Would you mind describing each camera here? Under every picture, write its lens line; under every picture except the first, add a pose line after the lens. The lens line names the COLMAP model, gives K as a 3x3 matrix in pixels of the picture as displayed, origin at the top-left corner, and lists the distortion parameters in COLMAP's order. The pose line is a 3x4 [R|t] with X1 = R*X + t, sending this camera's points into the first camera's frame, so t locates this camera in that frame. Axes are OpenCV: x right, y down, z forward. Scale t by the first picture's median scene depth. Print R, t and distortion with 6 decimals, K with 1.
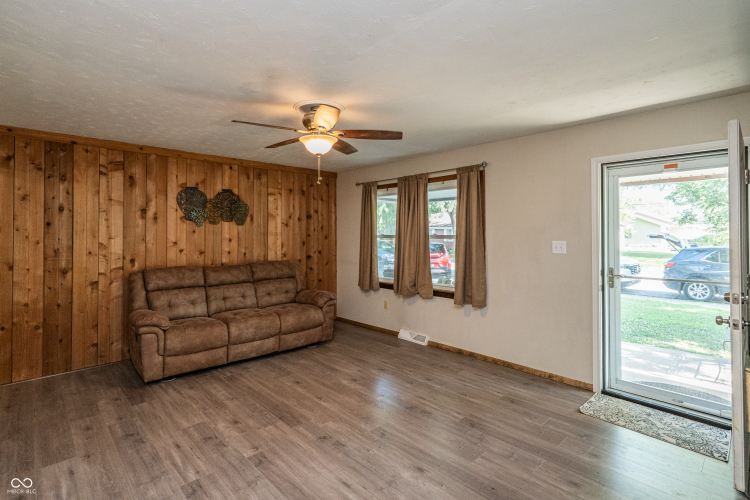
lens RADIAL K [[359.8, 0, 373.8], [0, 359.8, 229.7], [0, 0, 1]] dist [-0.001718, -0.000091]
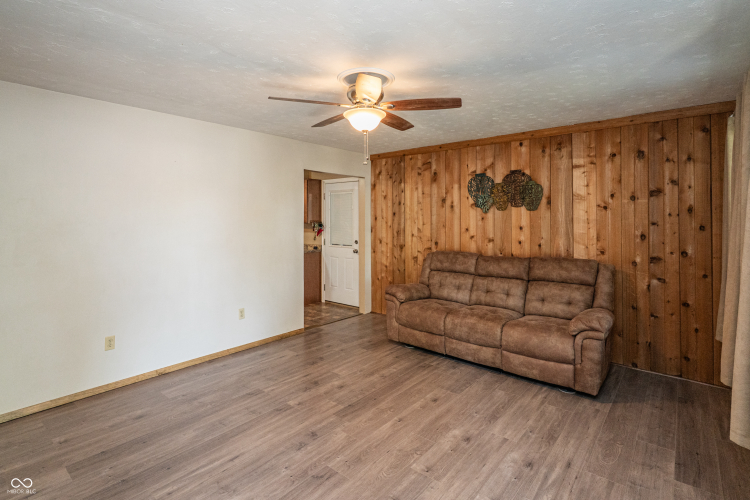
lens RADIAL K [[374.7, 0, 372.7], [0, 374.7, 216.6], [0, 0, 1]] dist [-0.001527, 0.000021]
pose [[0.116601, -0.008144, -0.993145, 0.537761], [0.010932, 0.999916, -0.006916, 0.004570], [0.993119, -0.010051, 0.116680, 0.644475]]
